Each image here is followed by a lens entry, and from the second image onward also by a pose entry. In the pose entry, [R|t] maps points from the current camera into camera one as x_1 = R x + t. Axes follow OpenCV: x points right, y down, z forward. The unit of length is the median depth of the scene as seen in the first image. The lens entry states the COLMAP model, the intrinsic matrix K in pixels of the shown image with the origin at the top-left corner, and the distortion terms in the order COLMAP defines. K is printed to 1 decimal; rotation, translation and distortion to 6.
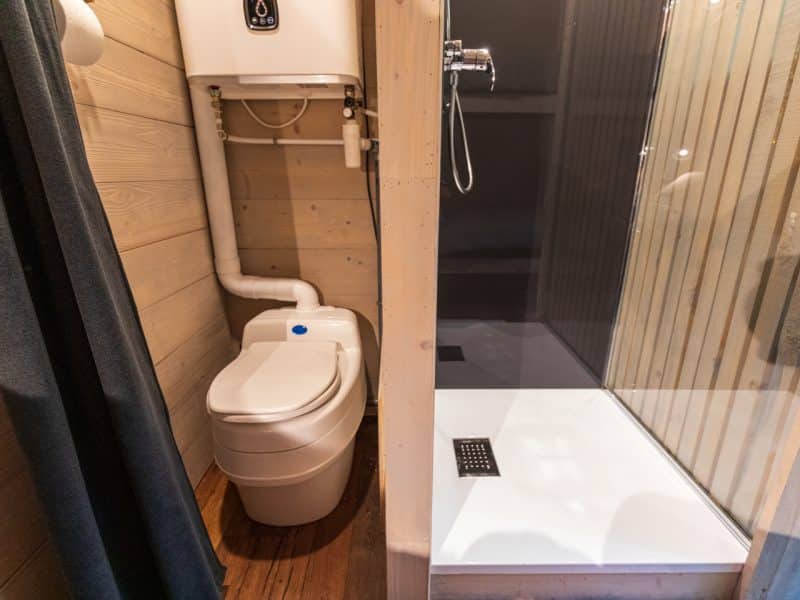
lens RADIAL K [[394.6, 0, 410.7], [0, 394.6, 301.1], [0, 0, 1]] dist [0.003478, -0.000095]
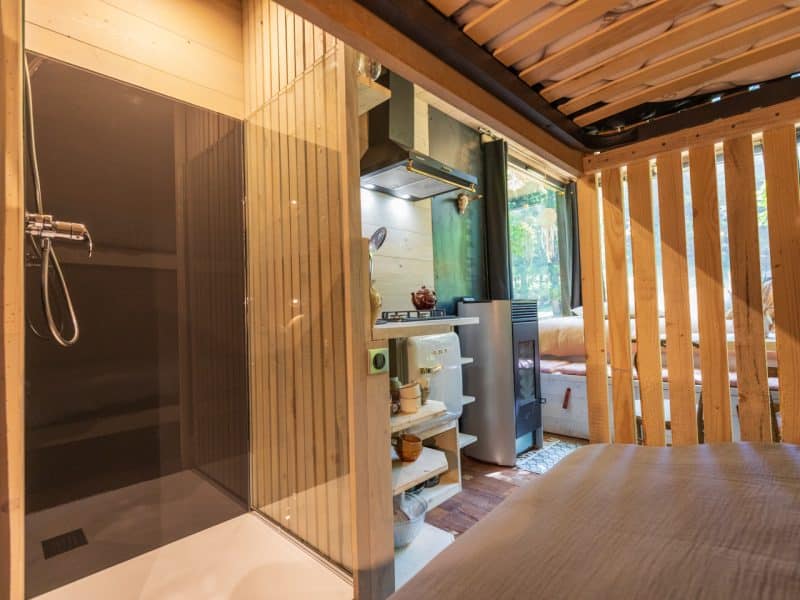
lens RADIAL K [[422.9, 0, 399.9], [0, 422.9, 306.3], [0, 0, 1]] dist [0.029291, 0.000293]
pose [[0.726540, -0.019864, 0.686837, -0.000427], [0.248374, 0.939587, -0.235557, 0.090113], [-0.640664, 0.341734, 0.687581, -0.297048]]
